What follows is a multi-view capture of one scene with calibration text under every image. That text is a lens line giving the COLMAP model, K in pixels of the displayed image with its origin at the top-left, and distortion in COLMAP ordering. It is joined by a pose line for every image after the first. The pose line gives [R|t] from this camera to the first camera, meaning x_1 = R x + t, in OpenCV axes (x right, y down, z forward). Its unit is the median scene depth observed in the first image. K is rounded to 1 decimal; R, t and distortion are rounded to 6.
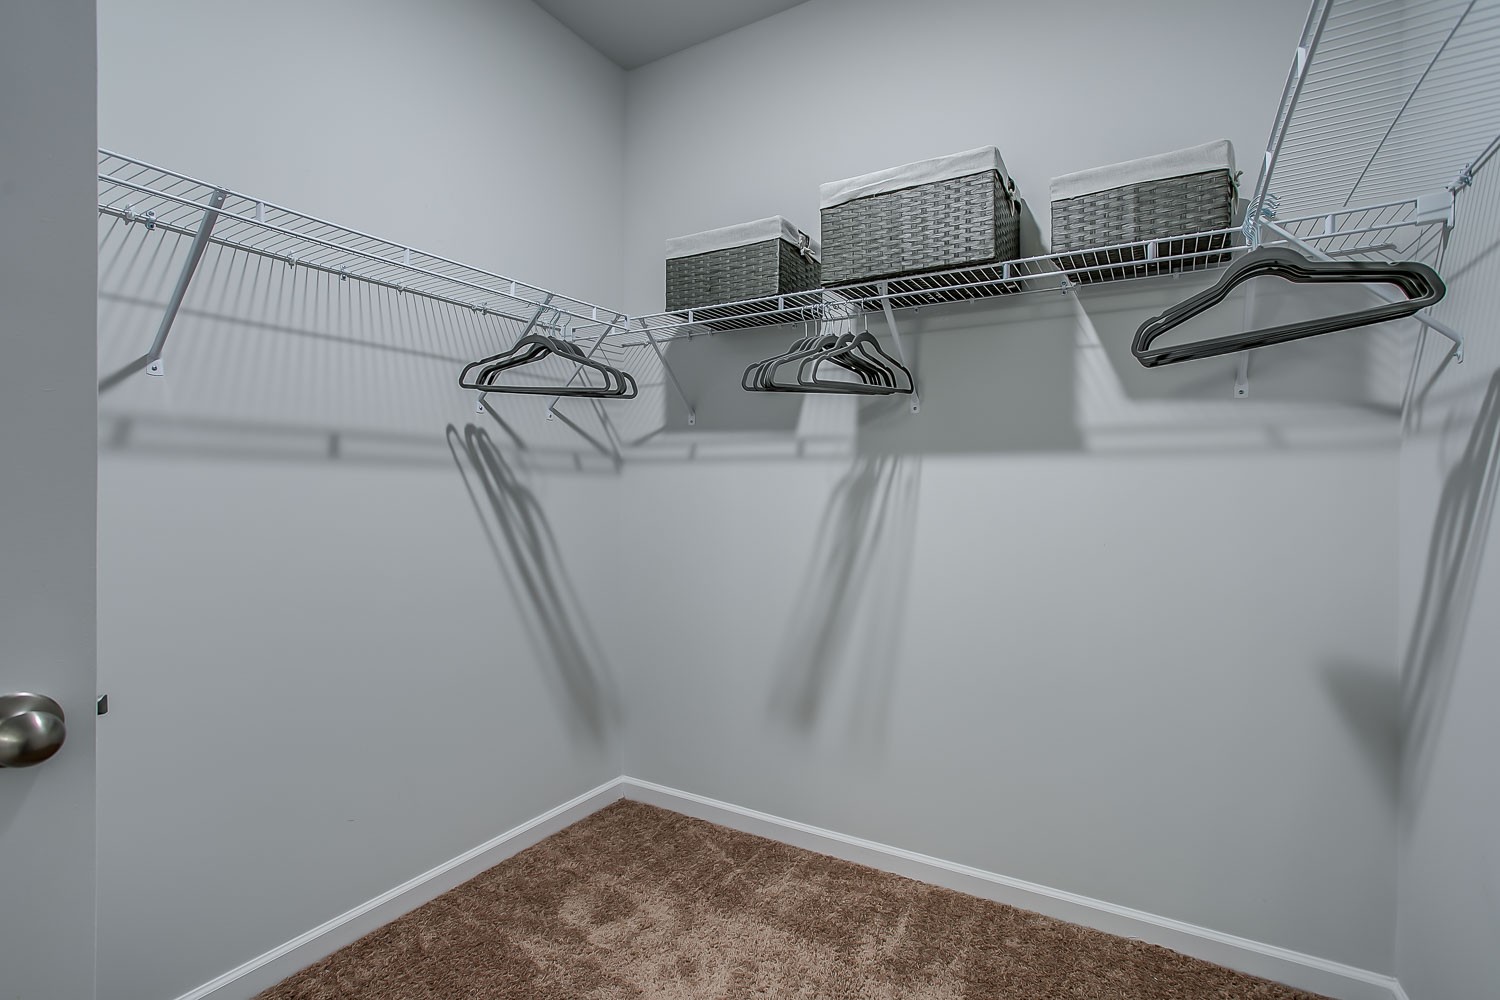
lens RADIAL K [[699.6, 0, 744.9], [0, 699.6, 495.0], [0, 0, 1]] dist [-0.001777, 0.000537]
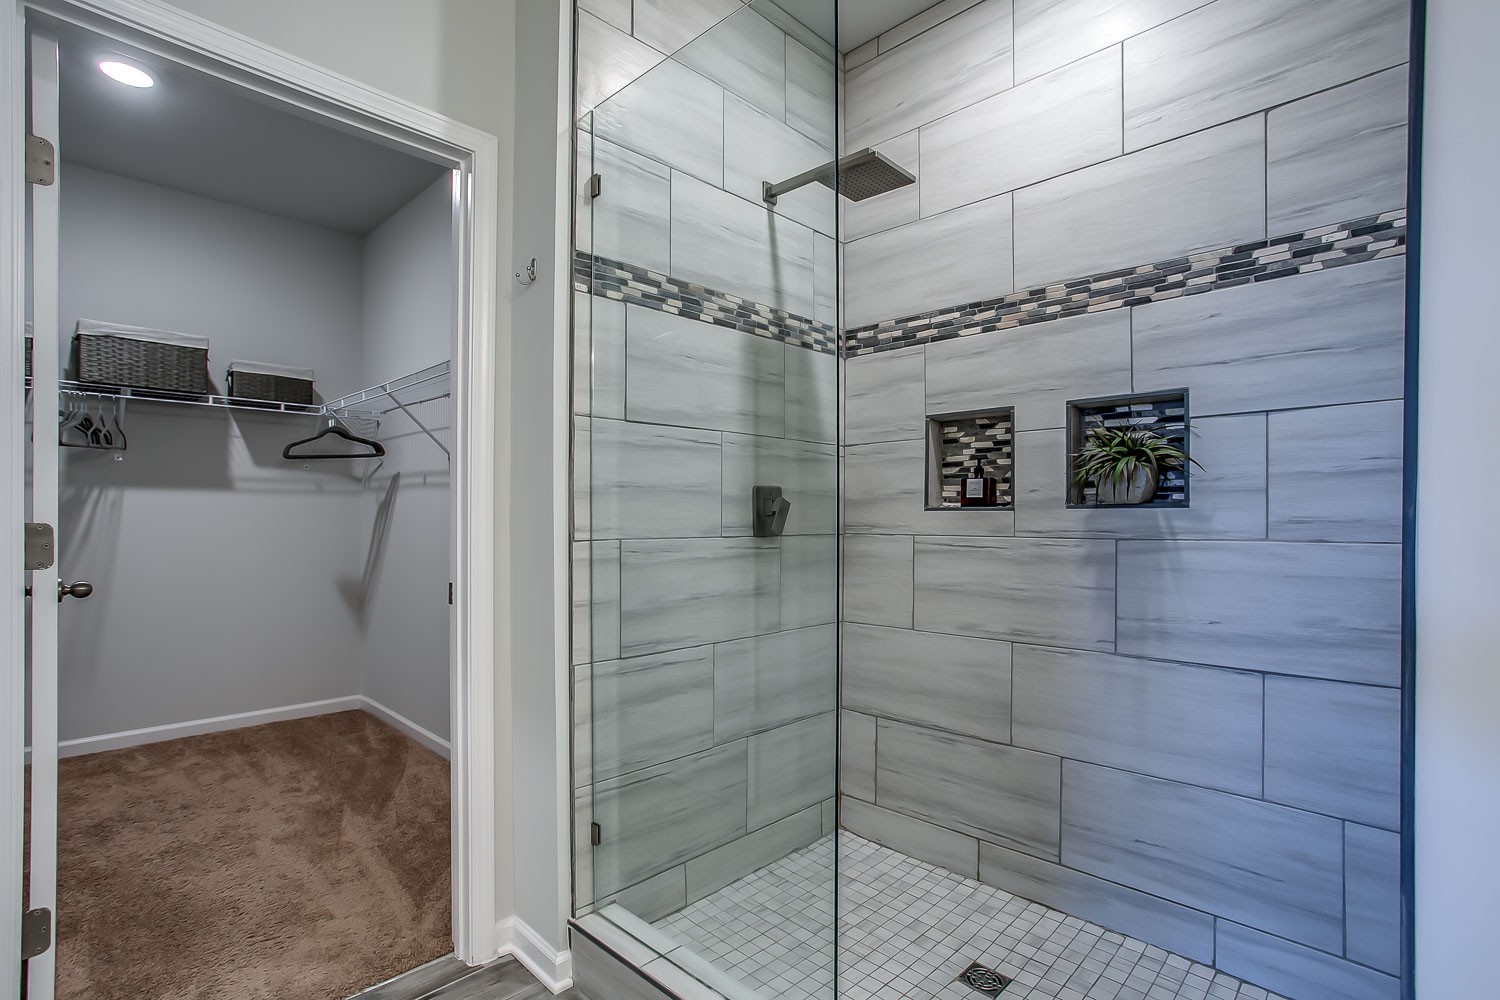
lens RADIAL K [[717.4, 0, 749.3], [0, 717.4, 519.1], [0, 0, 1]] dist [-0.040518, 0.020172]
pose [[0.222912, -0.008216, 0.974804, -1.180298], [-0.000786, 0.999963, 0.008607, 0.003201], [-0.974838, -0.002685, 0.222898, -0.900534]]
